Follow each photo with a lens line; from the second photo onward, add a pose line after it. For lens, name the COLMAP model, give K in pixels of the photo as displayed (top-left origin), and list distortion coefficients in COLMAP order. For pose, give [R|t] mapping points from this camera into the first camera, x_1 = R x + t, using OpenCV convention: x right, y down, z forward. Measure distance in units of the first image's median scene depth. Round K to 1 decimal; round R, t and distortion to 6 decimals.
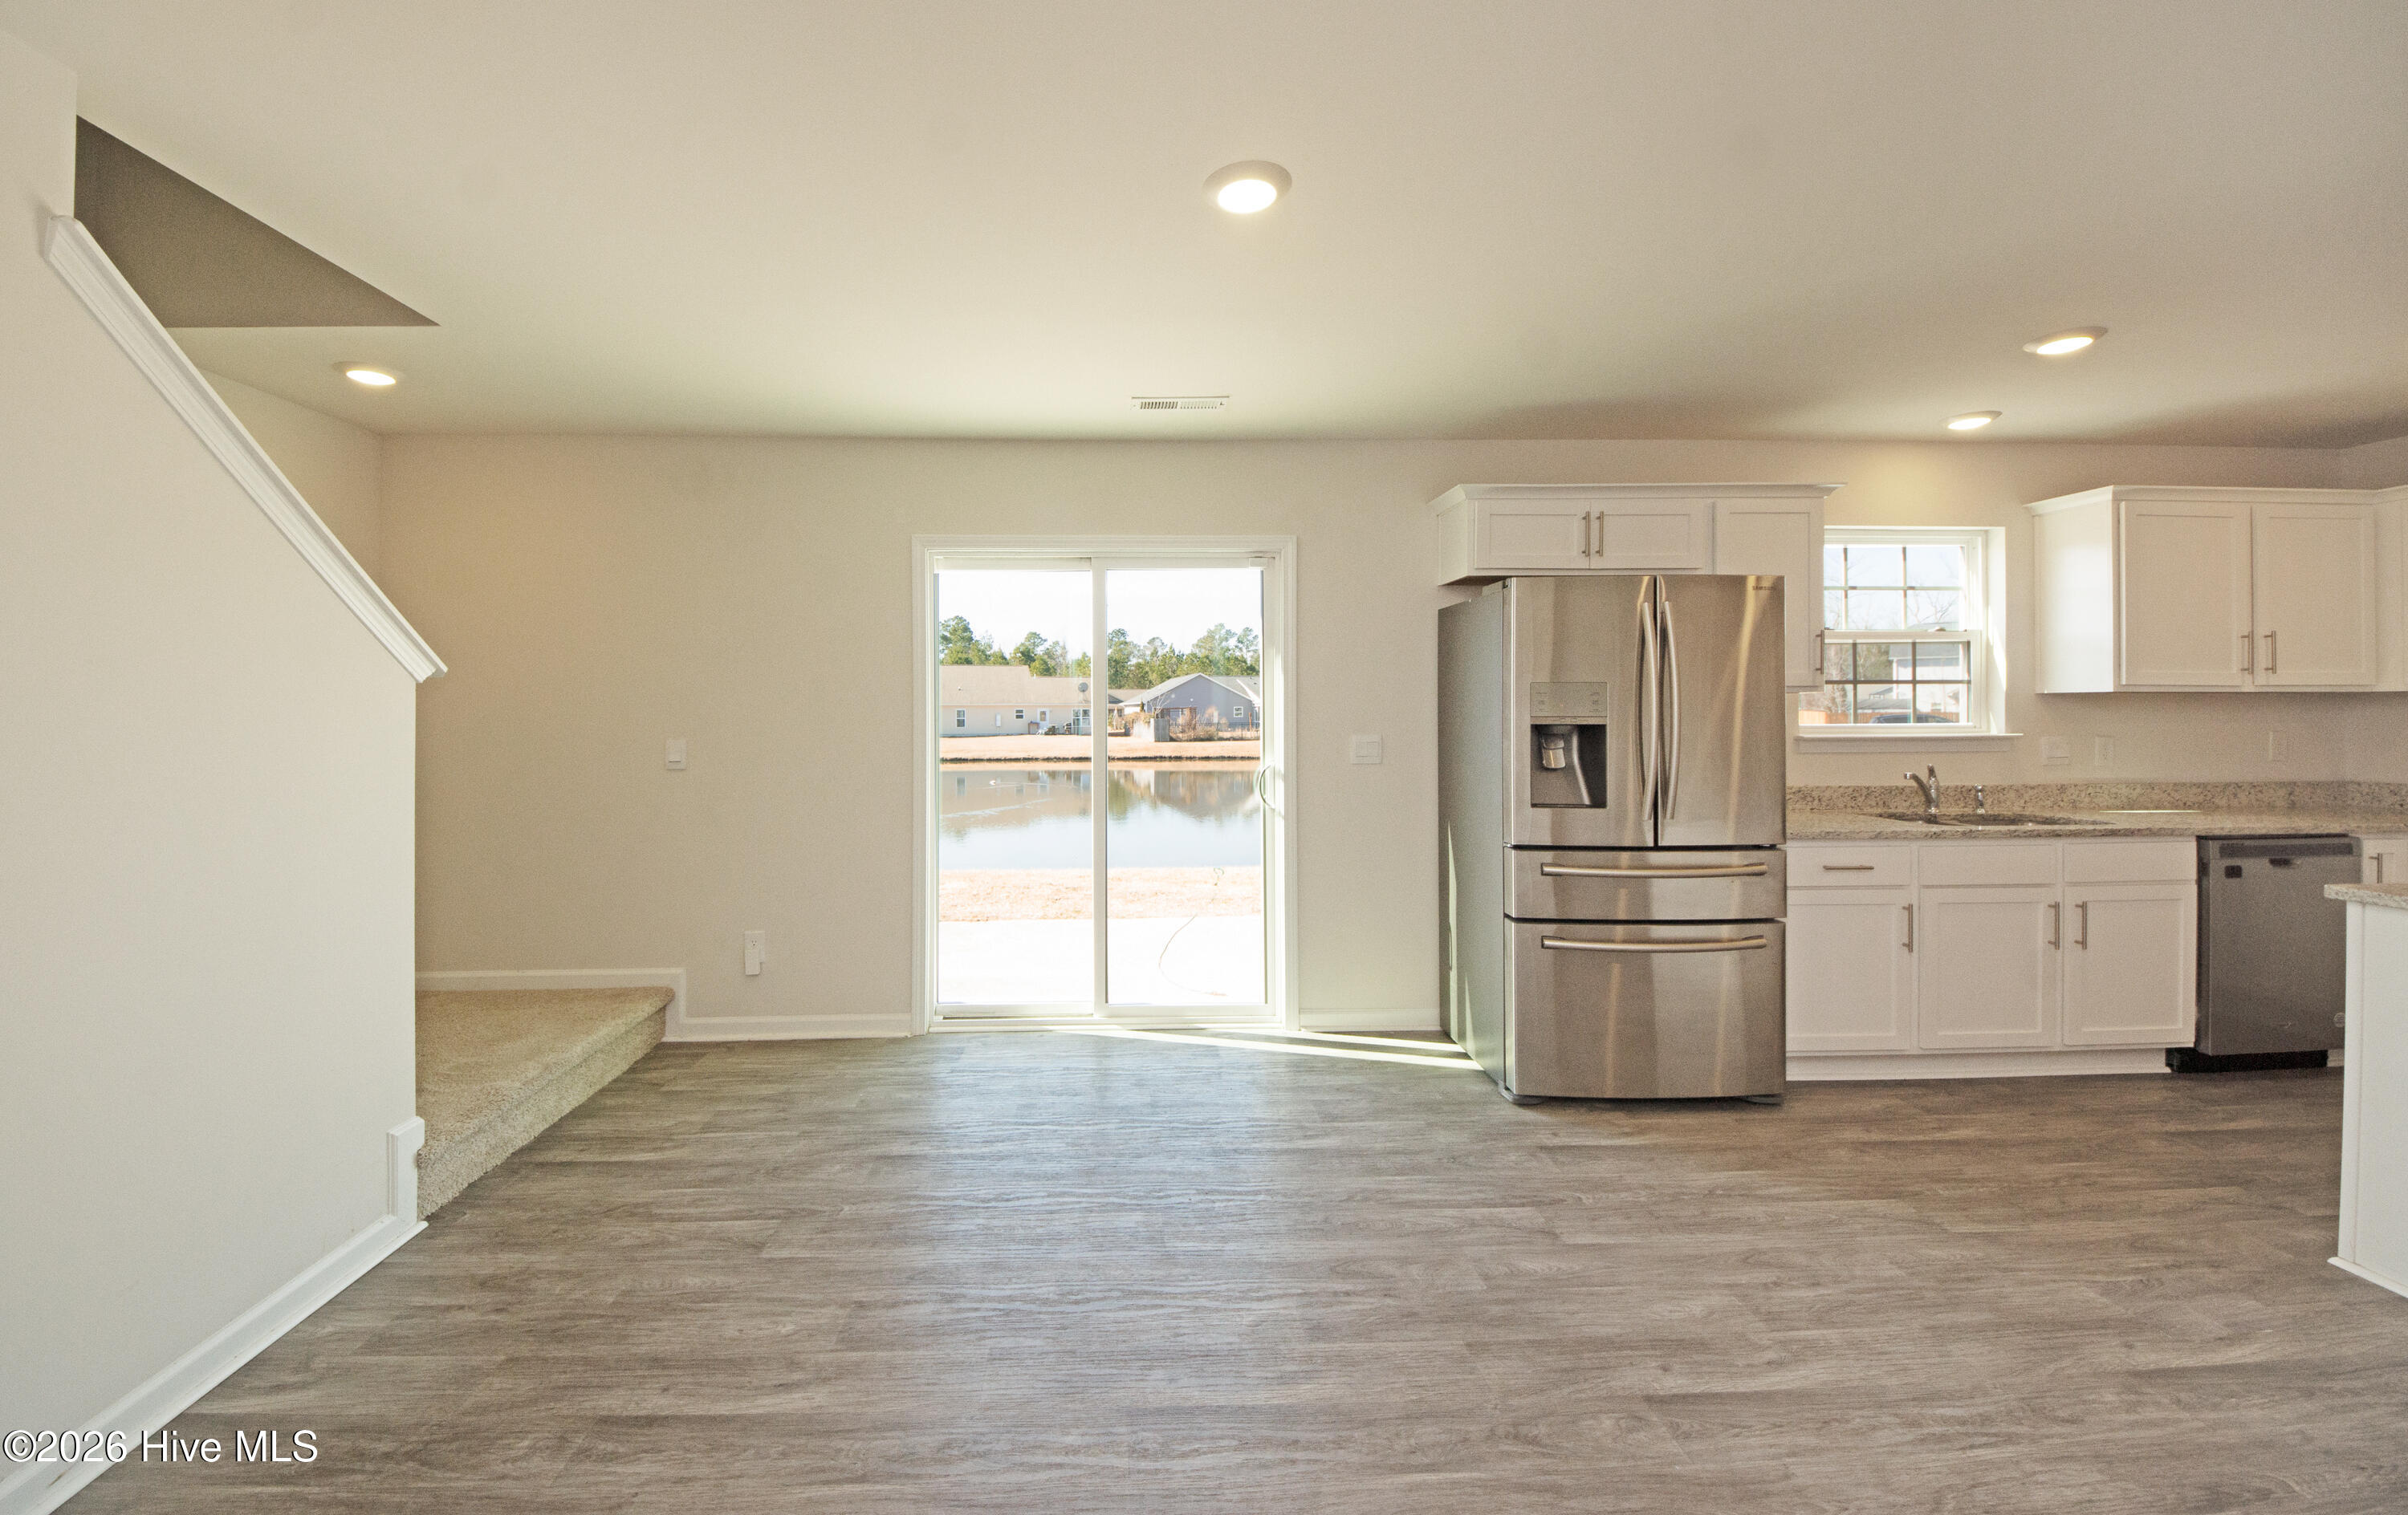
lens RADIAL K [[902.3, 0, 1137.6], [0, 902.3, 698.7], [0, 0, 1]] dist [-0.013103, -0.002893]
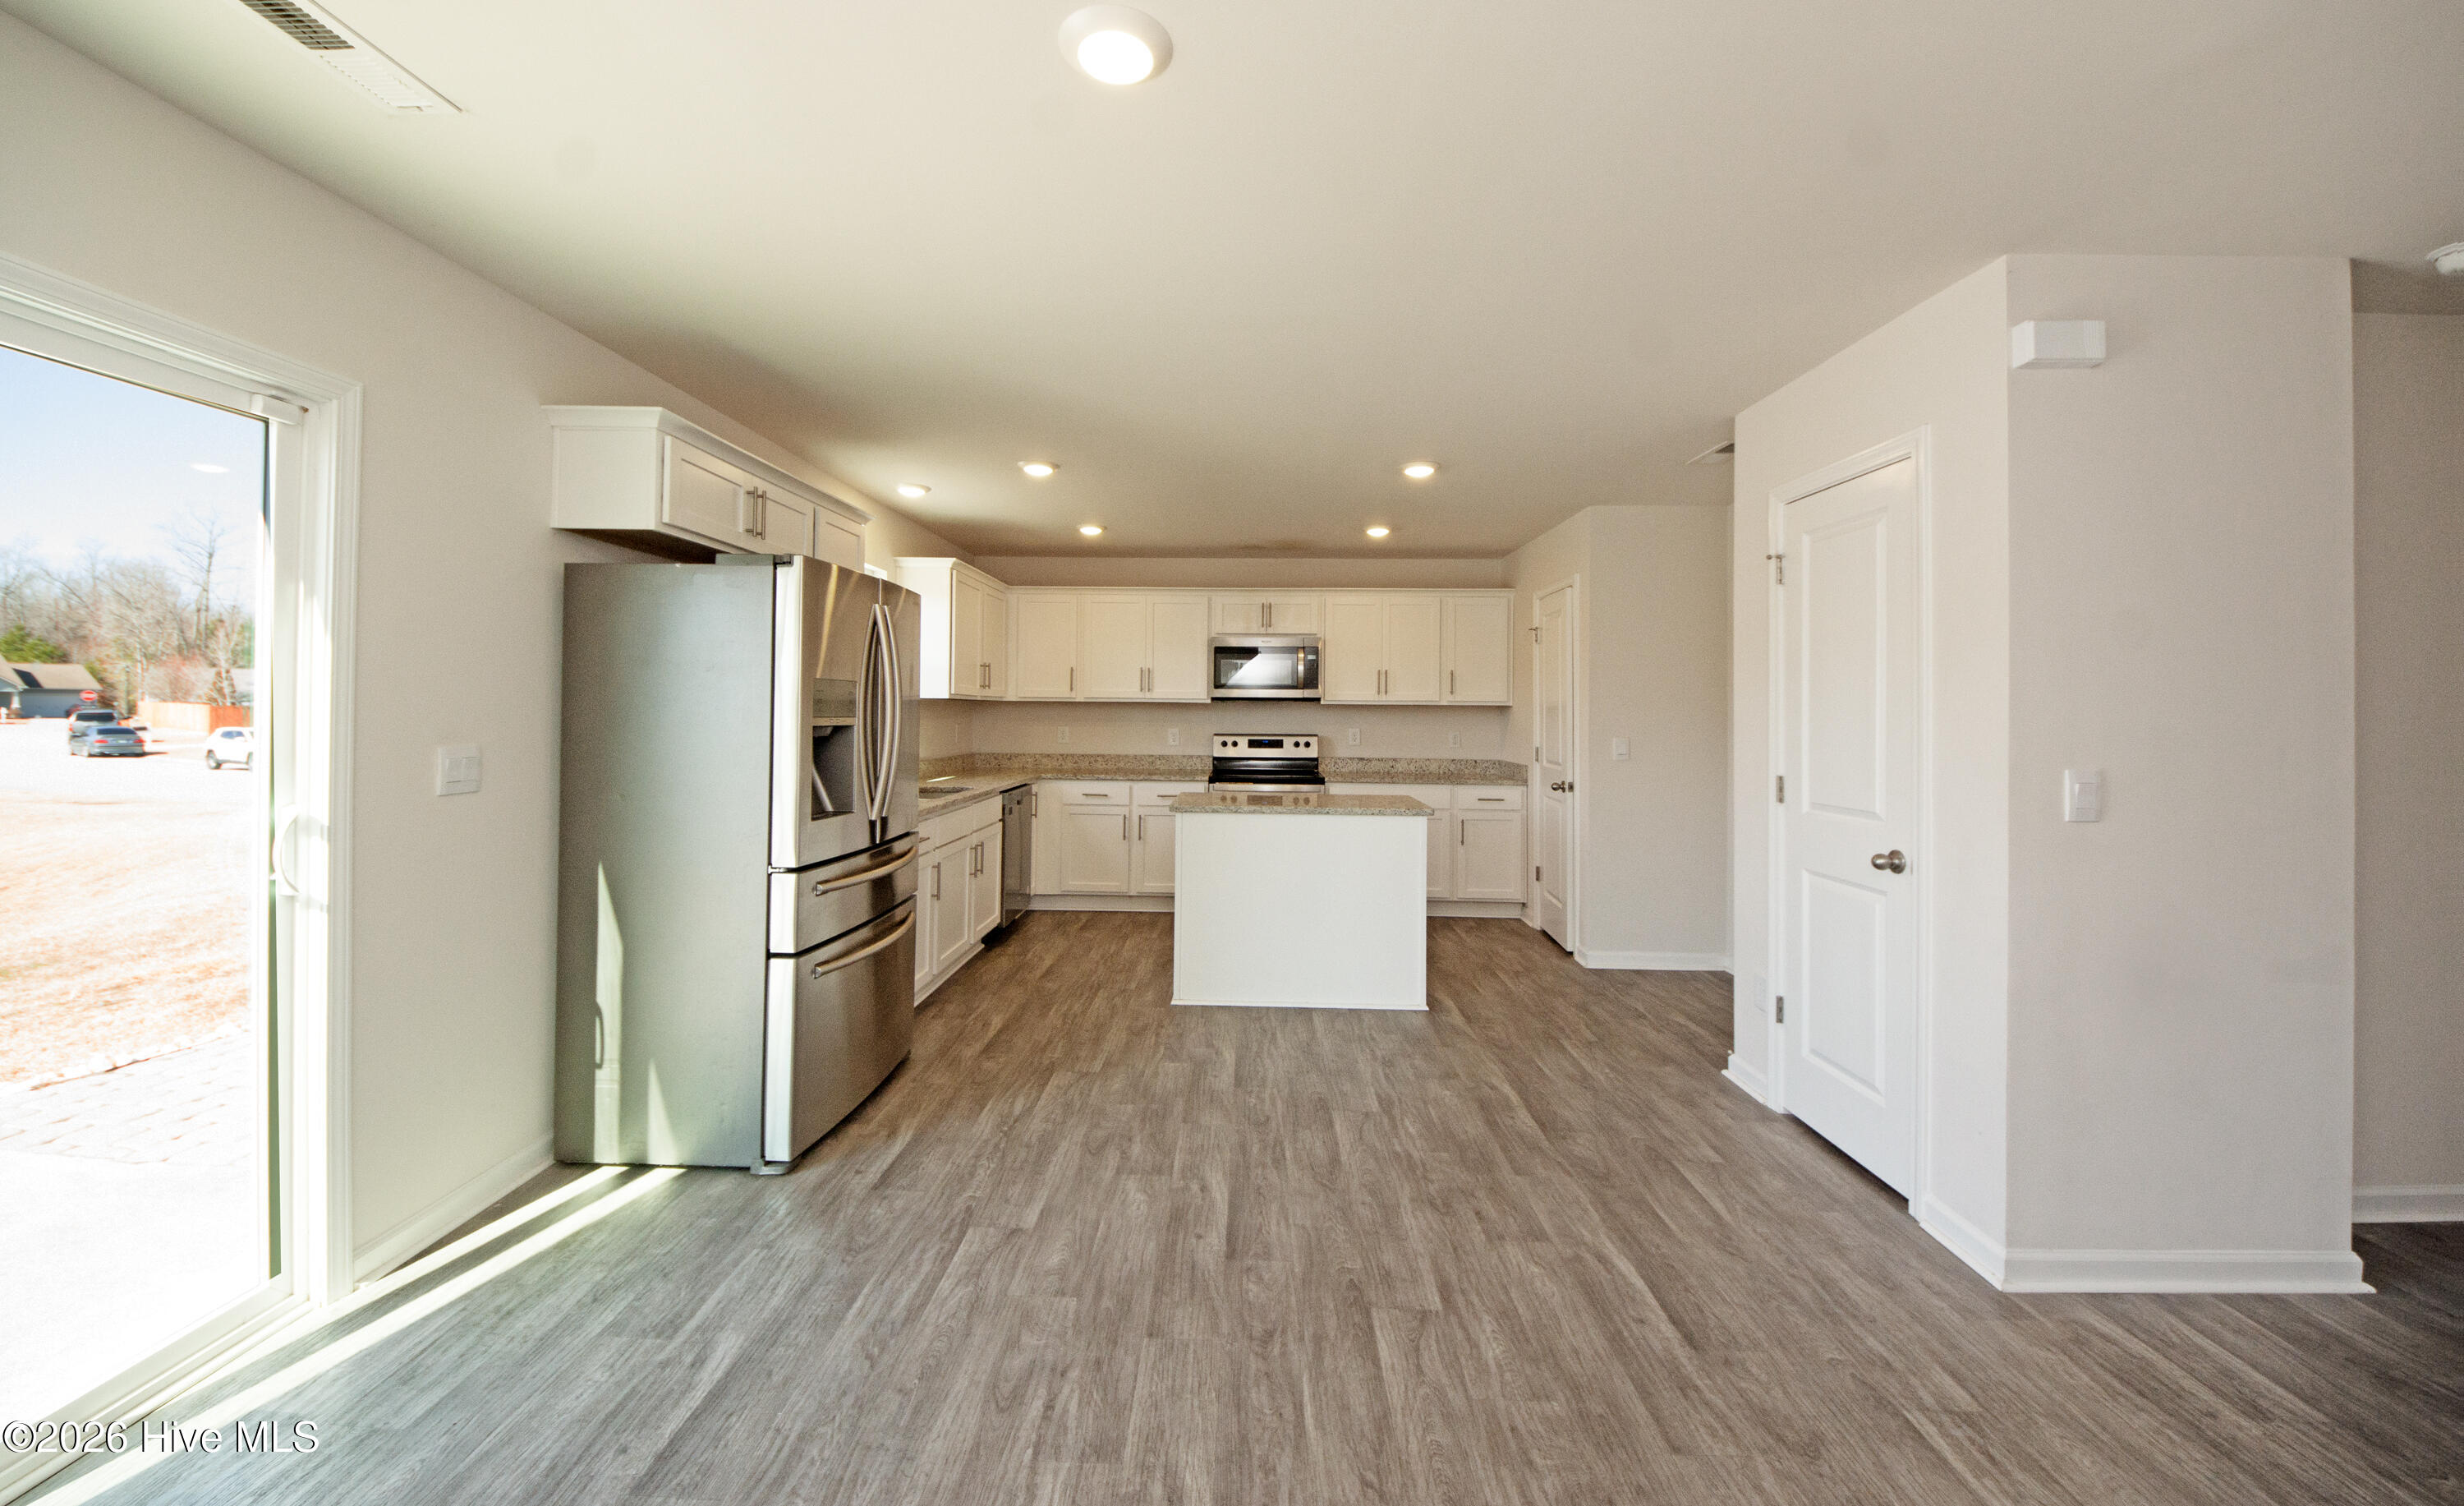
lens RADIAL K [[908.5, 0, 1215.1], [0, 908.5, 702.7], [0, 0, 1]] dist [-0.000710, -0.001041]
pose [[0.066299, 0.009696, 0.997753, -0.394848], [-0.018209, 0.999798, -0.008506, 0.005545], [-0.997634, -0.017605, 0.066462, 0.516933]]
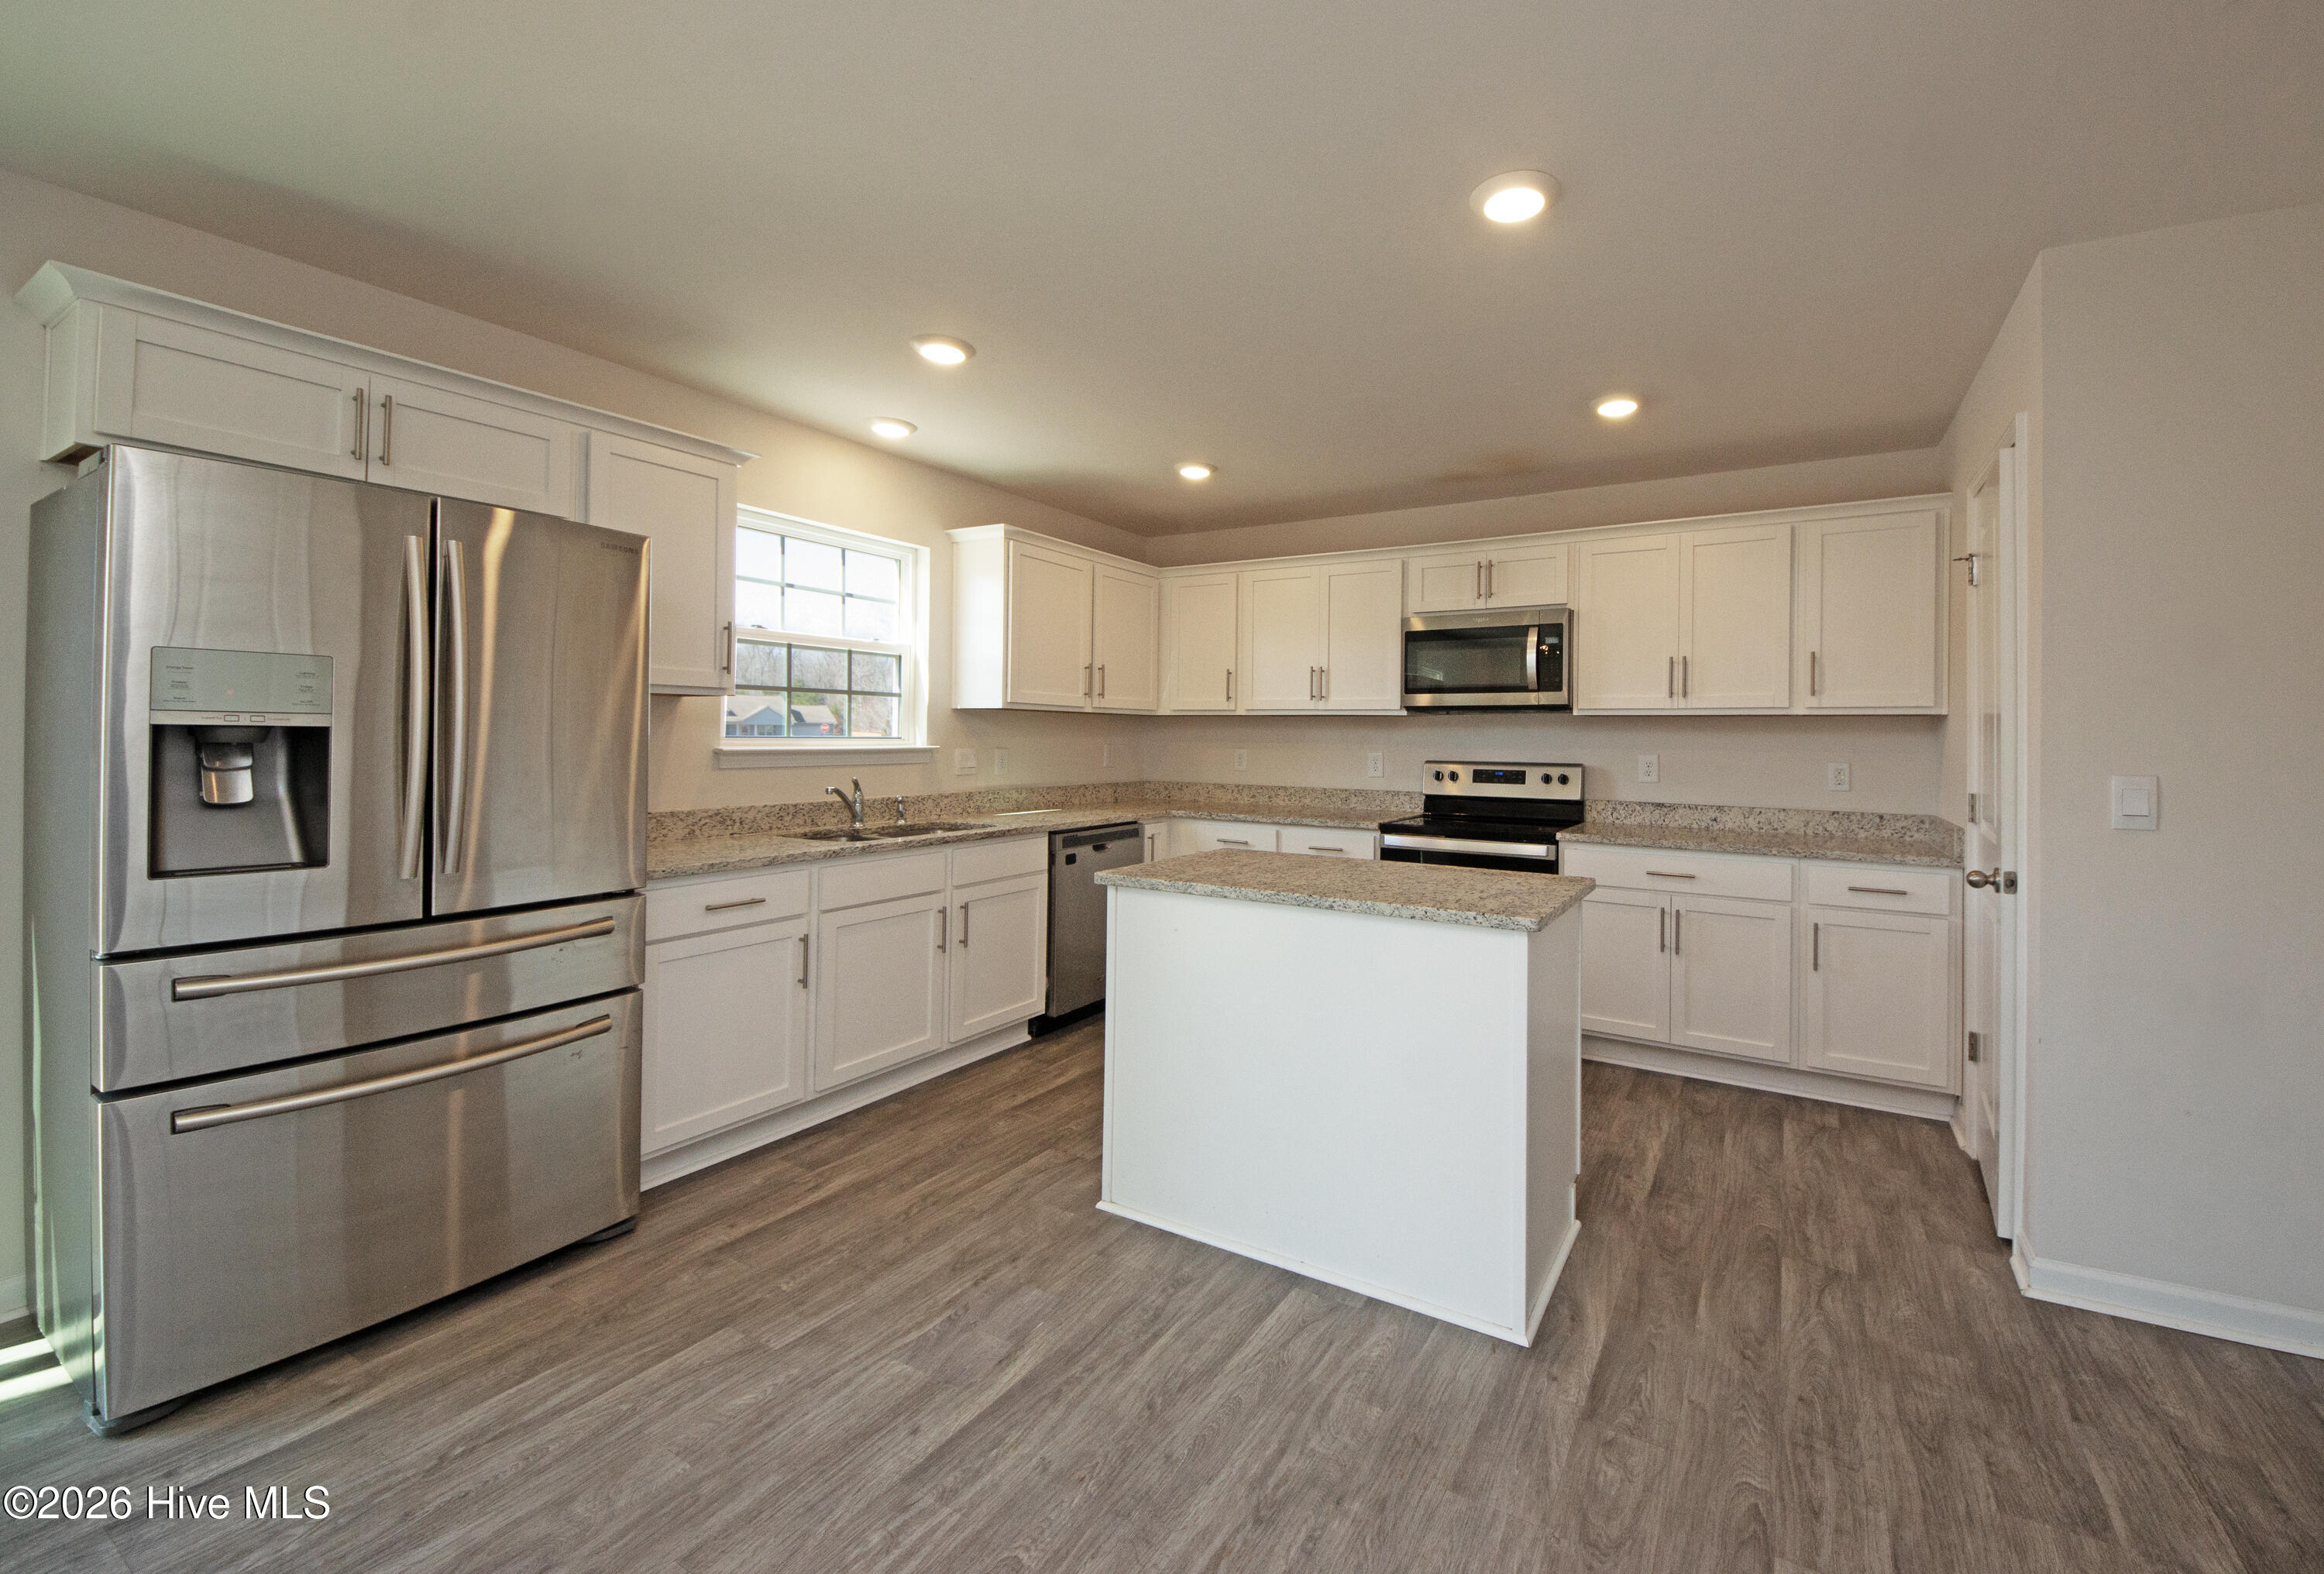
lens RADIAL K [[929.4, 0, 1259.3], [0, 929.4, 739.8], [0, 0, 1]] dist [-0.000901, -0.002231]
pose [[0.508418, 0.002602, 0.861106, 0.292011], [-0.019879, 0.999764, 0.008717, 0.018480], [-0.860881, -0.021550, 0.508350, 0.138872]]
